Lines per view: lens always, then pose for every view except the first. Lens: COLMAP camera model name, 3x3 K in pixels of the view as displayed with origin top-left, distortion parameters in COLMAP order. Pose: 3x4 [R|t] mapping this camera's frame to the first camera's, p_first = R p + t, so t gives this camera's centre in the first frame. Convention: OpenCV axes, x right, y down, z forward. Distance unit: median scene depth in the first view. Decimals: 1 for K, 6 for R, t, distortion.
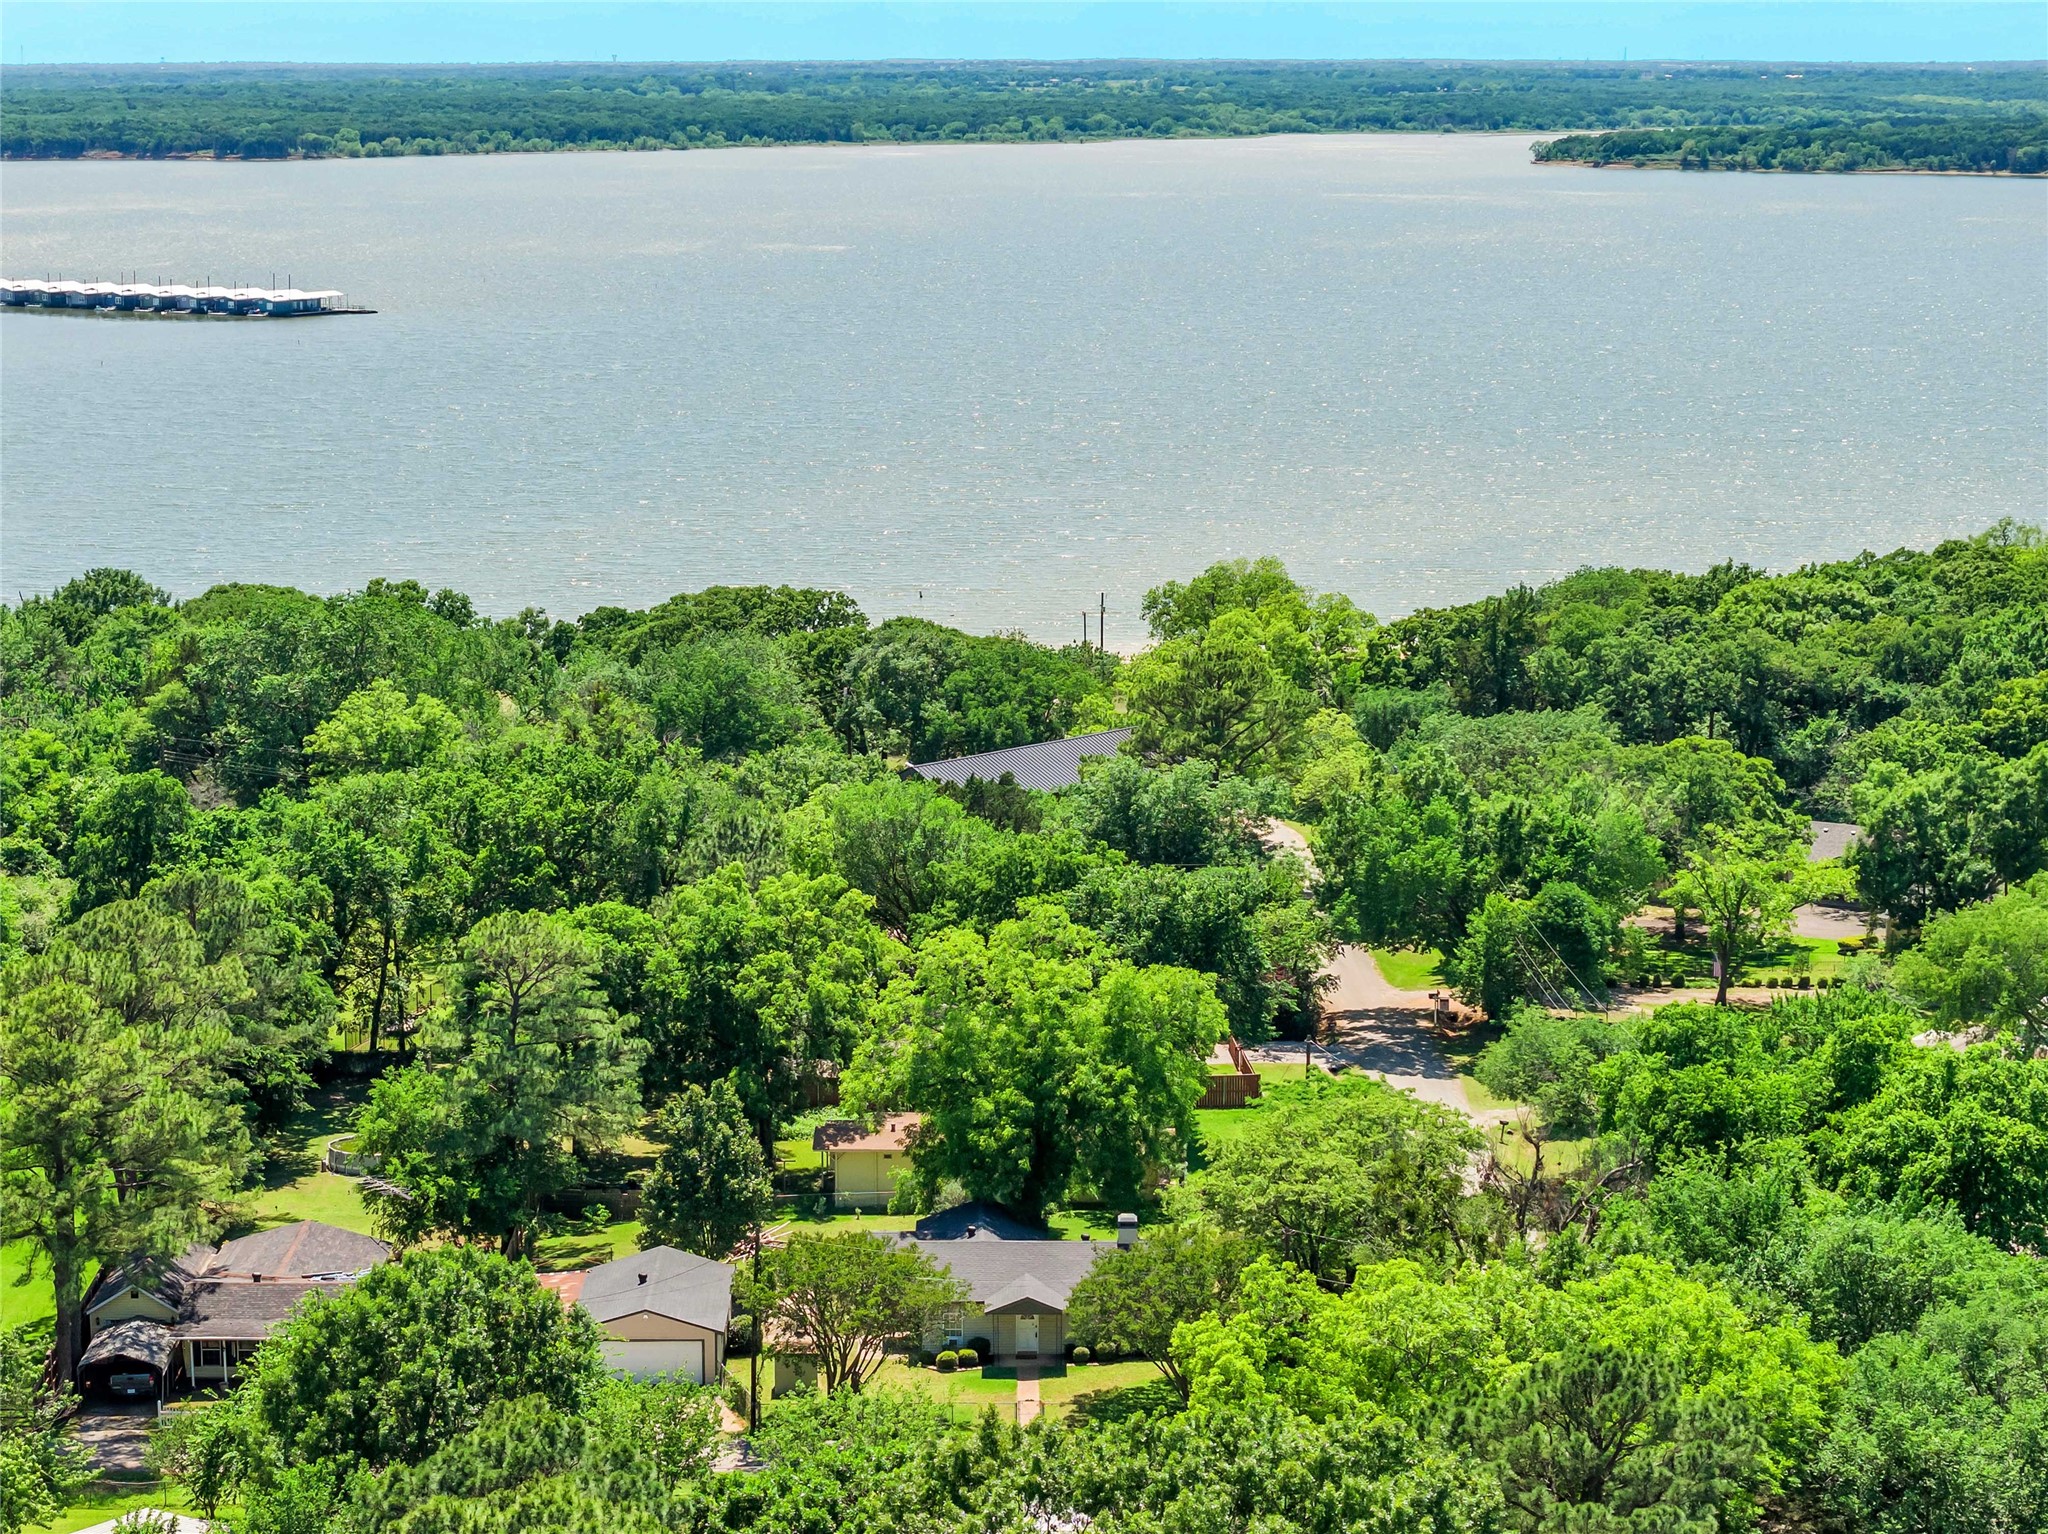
lens RADIAL K [[4182.6, 0, 1024.4], [0, 4182.6, 767.0], [0, 0, 1]] dist [-0.196926, 0.000000]
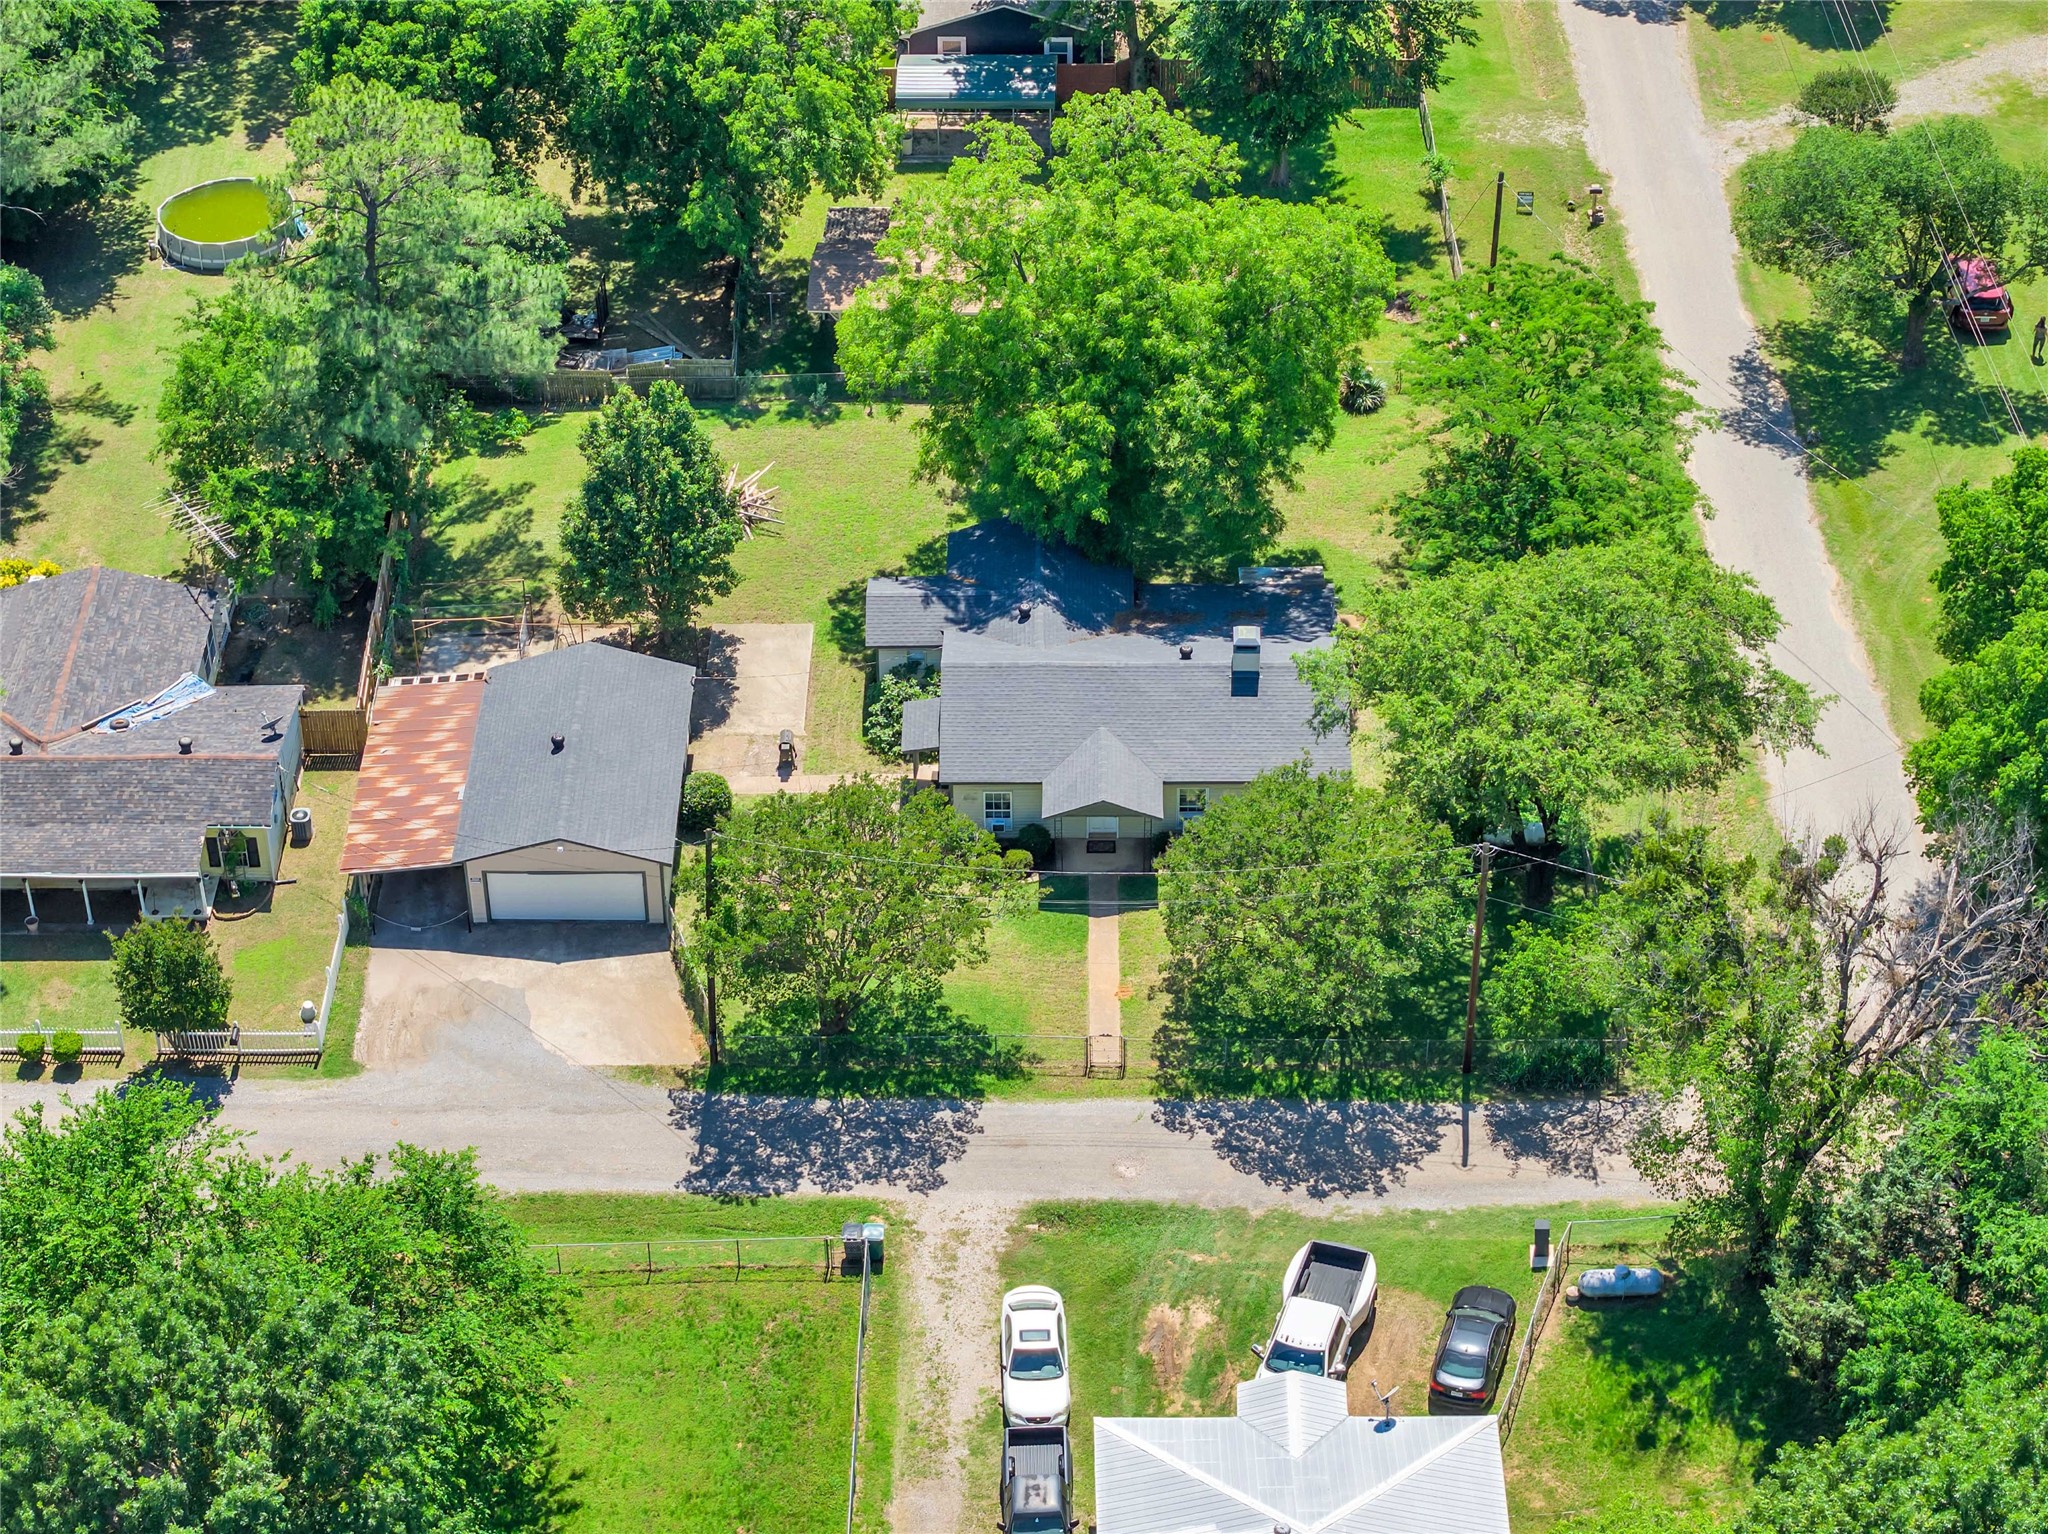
lens RADIAL K [[4182.6, 0, 1024.6], [0, 4182.6, 766.9], [0, 0, 1]] dist [-0.196926, 0.000000]
pose [[0.999877, 0.004253, -0.015080, -0.001928], [0.003311, 0.883362, 0.468679, -0.195513], [0.015314, -0.468672, 0.883240, 0.358471]]
